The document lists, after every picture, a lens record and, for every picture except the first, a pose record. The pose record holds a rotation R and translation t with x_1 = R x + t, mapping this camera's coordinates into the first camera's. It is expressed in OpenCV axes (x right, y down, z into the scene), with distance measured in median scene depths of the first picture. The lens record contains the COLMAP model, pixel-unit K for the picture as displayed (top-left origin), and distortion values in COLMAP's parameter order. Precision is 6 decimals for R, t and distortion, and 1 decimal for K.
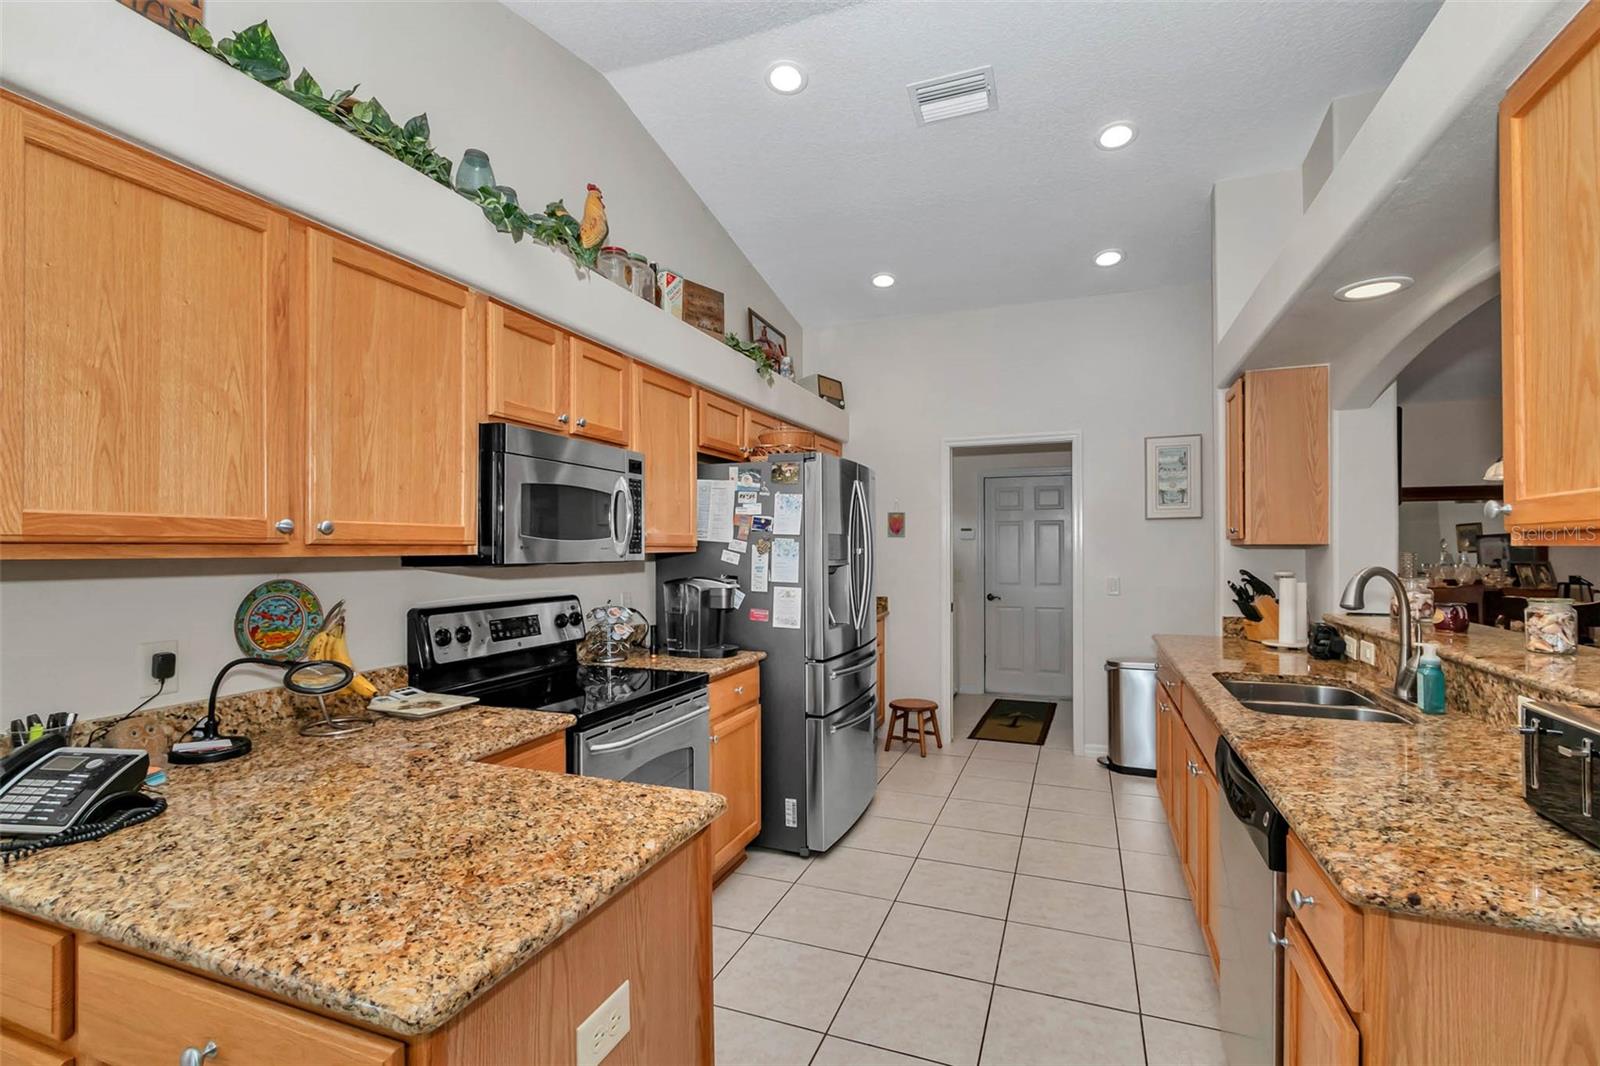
lens RADIAL K [[736.3, 0, 793.5], [0, 736.3, 543.5], [0, 0, 1]] dist [0.005238, -0.001043]
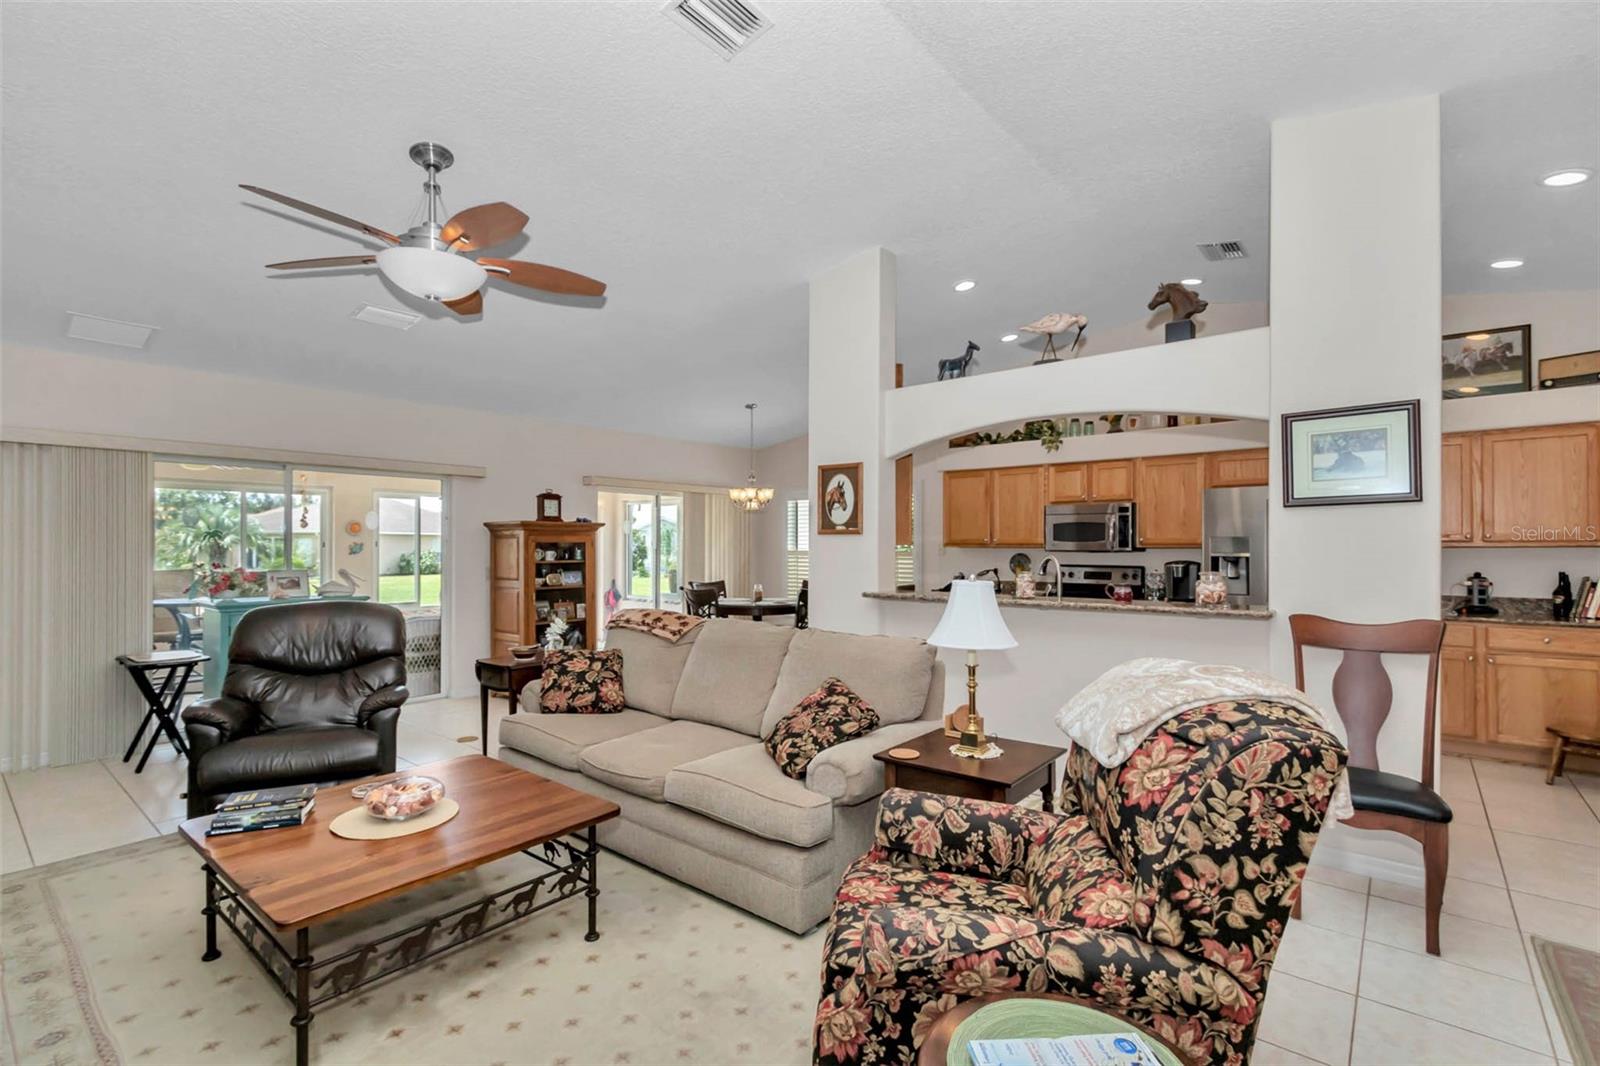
lens RADIAL K [[727.4, 0, 793.9], [0, 727.4, 543.3], [0, 0, 1]] dist [0.005987, -0.001474]
pose [[-0.315711, 0.001686, -0.948854, 3.419492], [0.008616, 0.999962, -0.001090, -0.009347], [0.948816, -0.008519, -0.315713, 1.115976]]
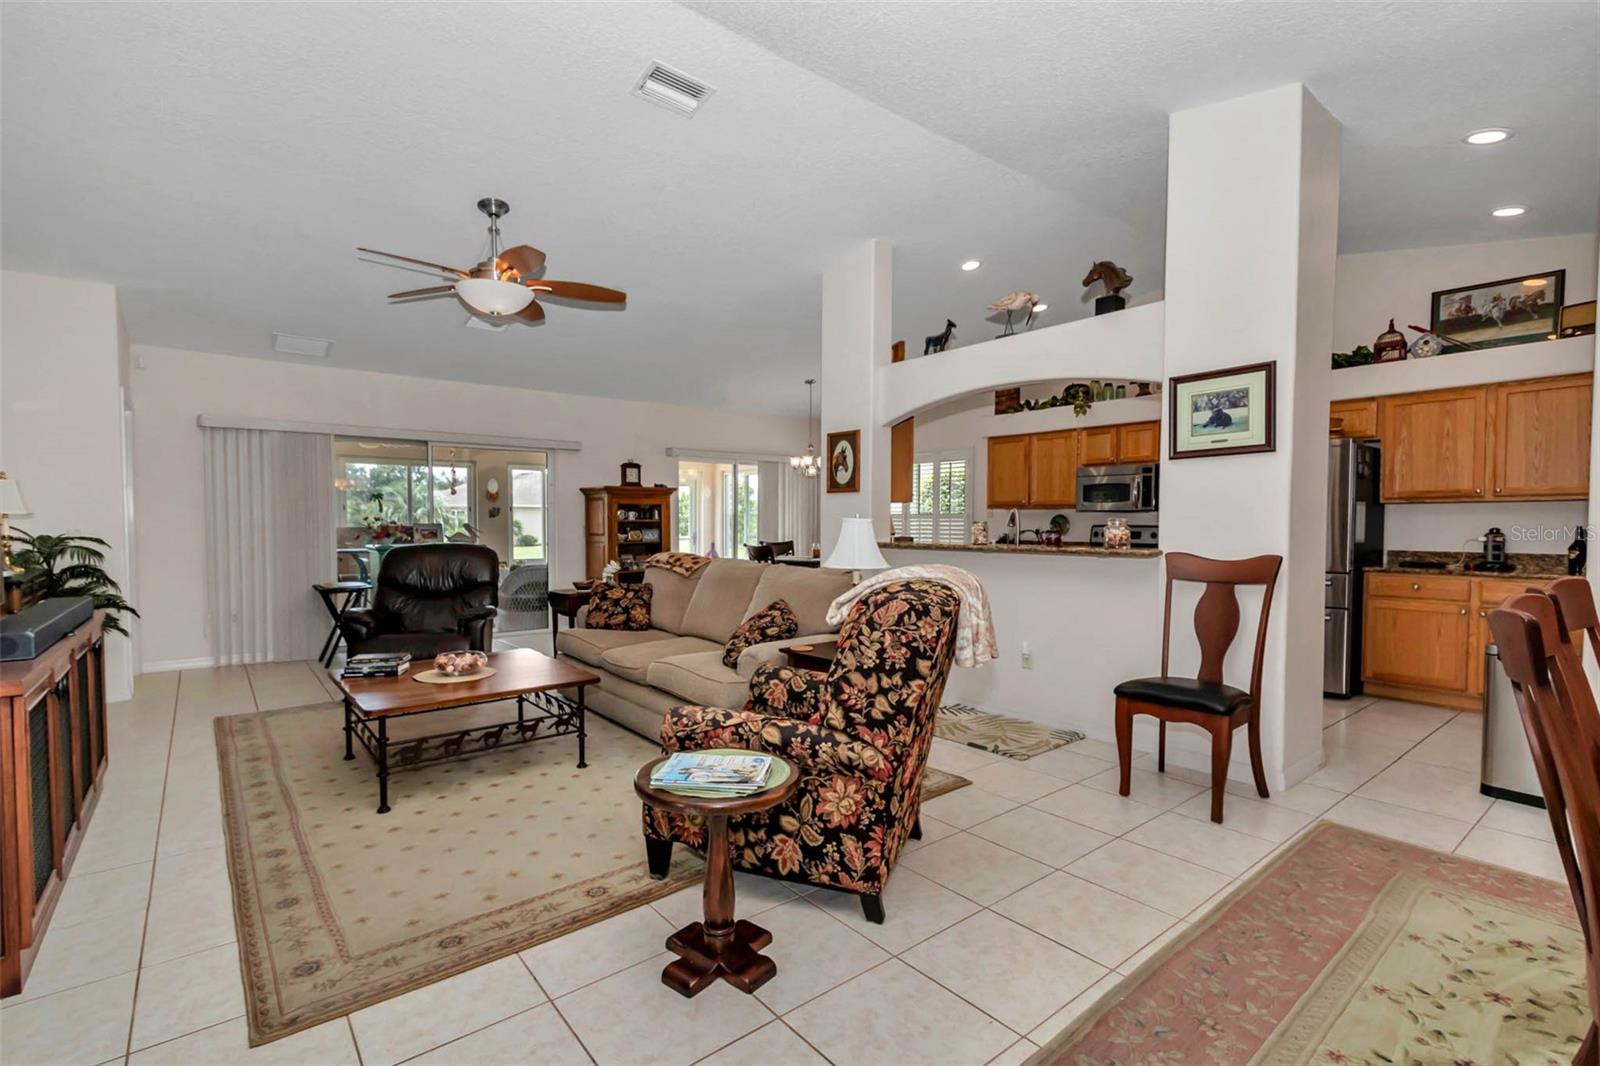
lens RADIAL K [[731.1, 0, 794.6], [0, 731.1, 545.1], [0, 0, 1]] dist [0.002550, 0.000614]
pose [[-0.492028, 0.034640, -0.869890, 3.645927], [0.008037, 0.999346, 0.035249, 0.066862], [0.870542, 0.010352, -0.491985, 1.769536]]
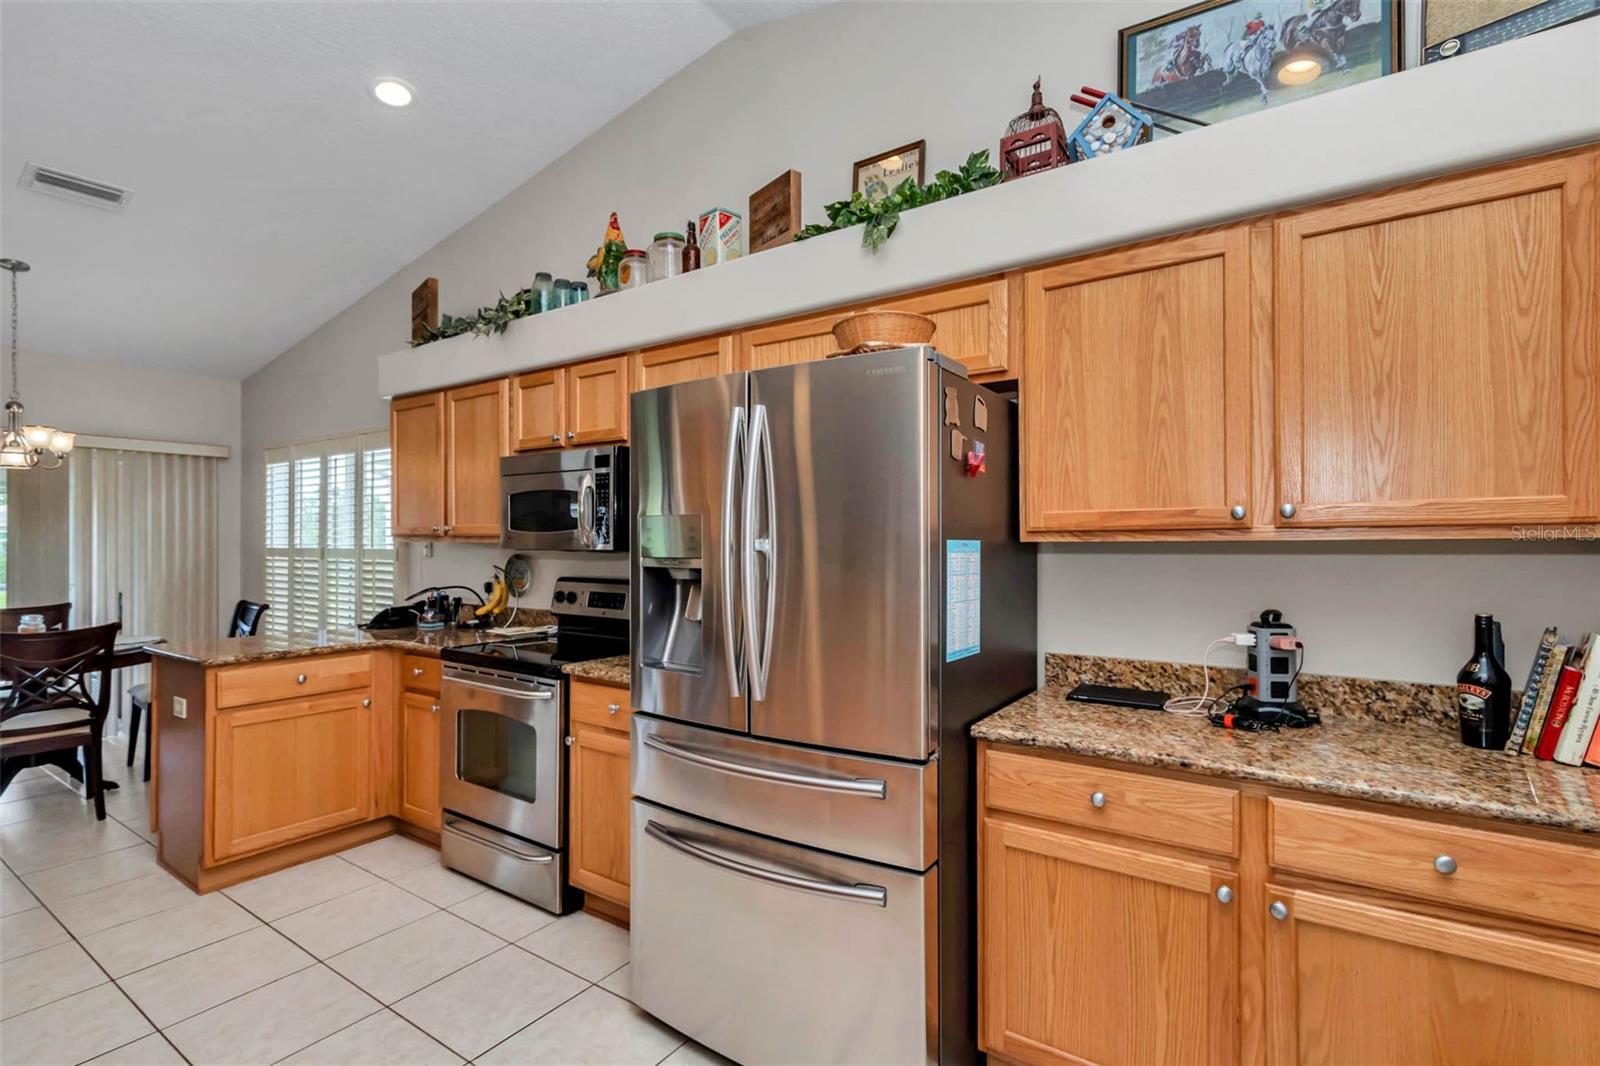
lens RADIAL K [[748.5, 0, 785.3], [0, 748.5, 540.5], [0, 0, 1]] dist [0.002735, -0.000579]
pose [[-0.233104, 0.006190, -0.972432, 1.166197], [0.009615, 0.999946, 0.004060, 0.011662], [0.972404, -0.008403, -0.233151, 2.278090]]
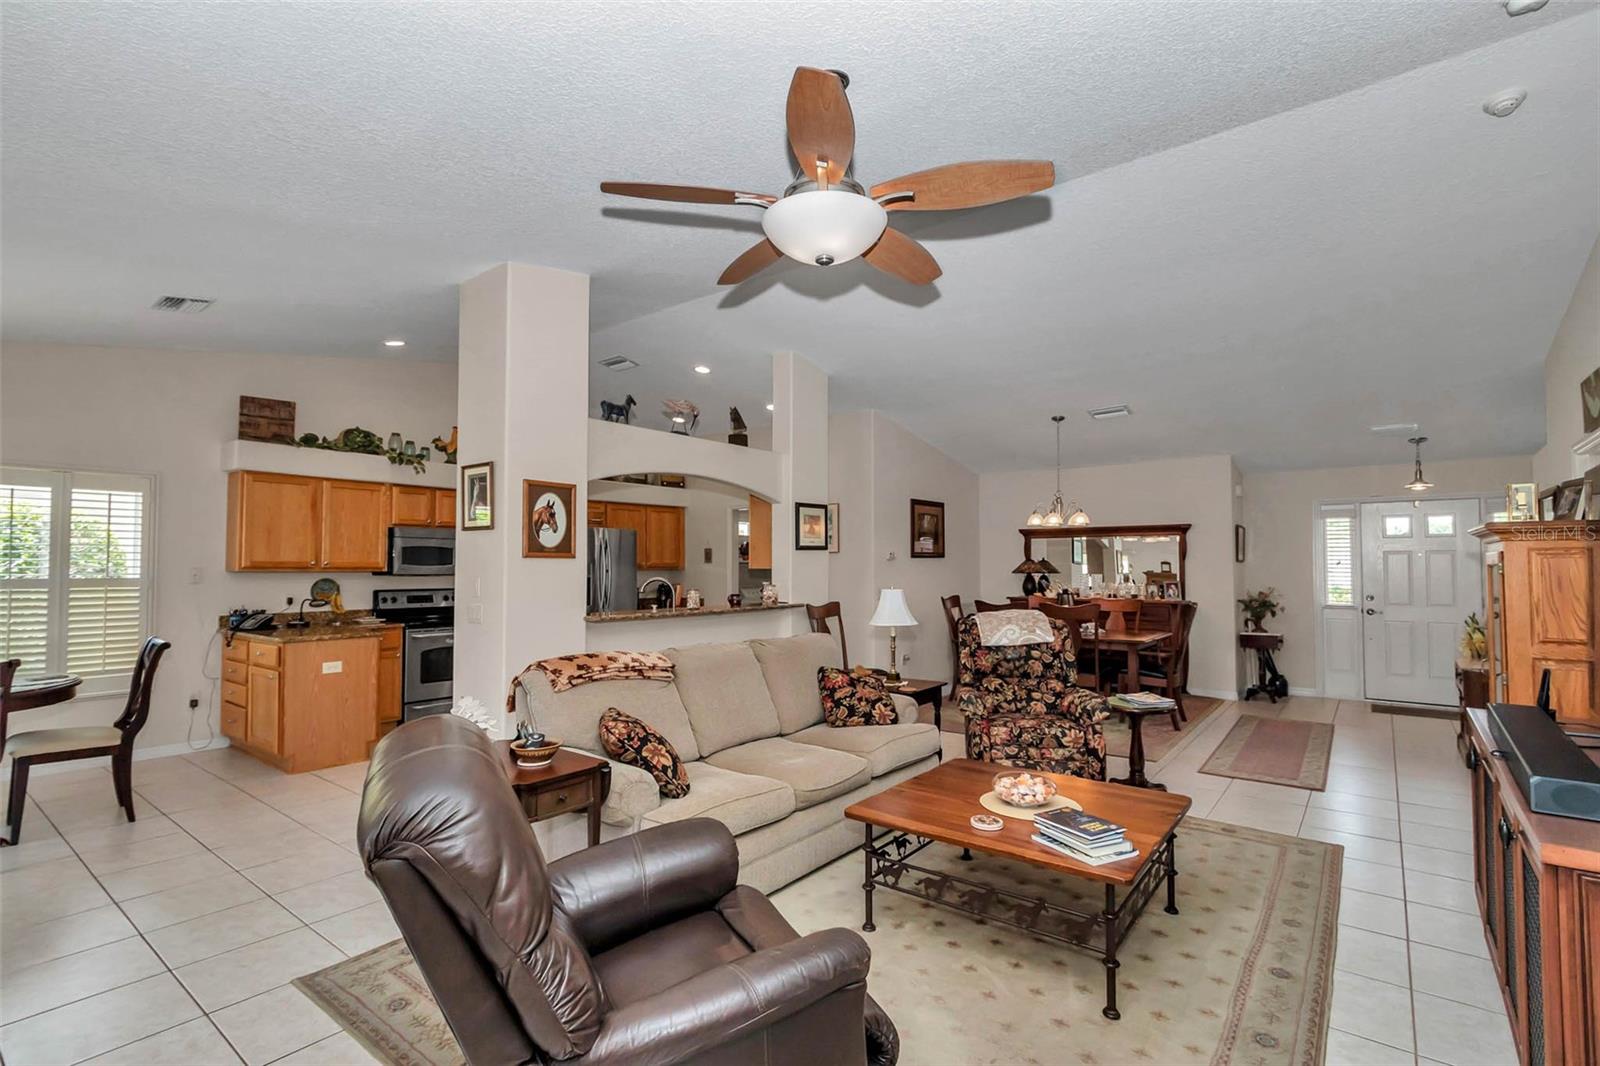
lens RADIAL K [[727.4, 0, 793.9], [0, 727.4, 543.3], [0, 0, 1]] dist [0.005987, -0.001474]
pose [[0.956920, -0.005258, -0.290305, 2.369335], [-0.002394, 0.999659, -0.025996, -0.030611], [0.290343, 0.025571, 0.956581, -1.595751]]
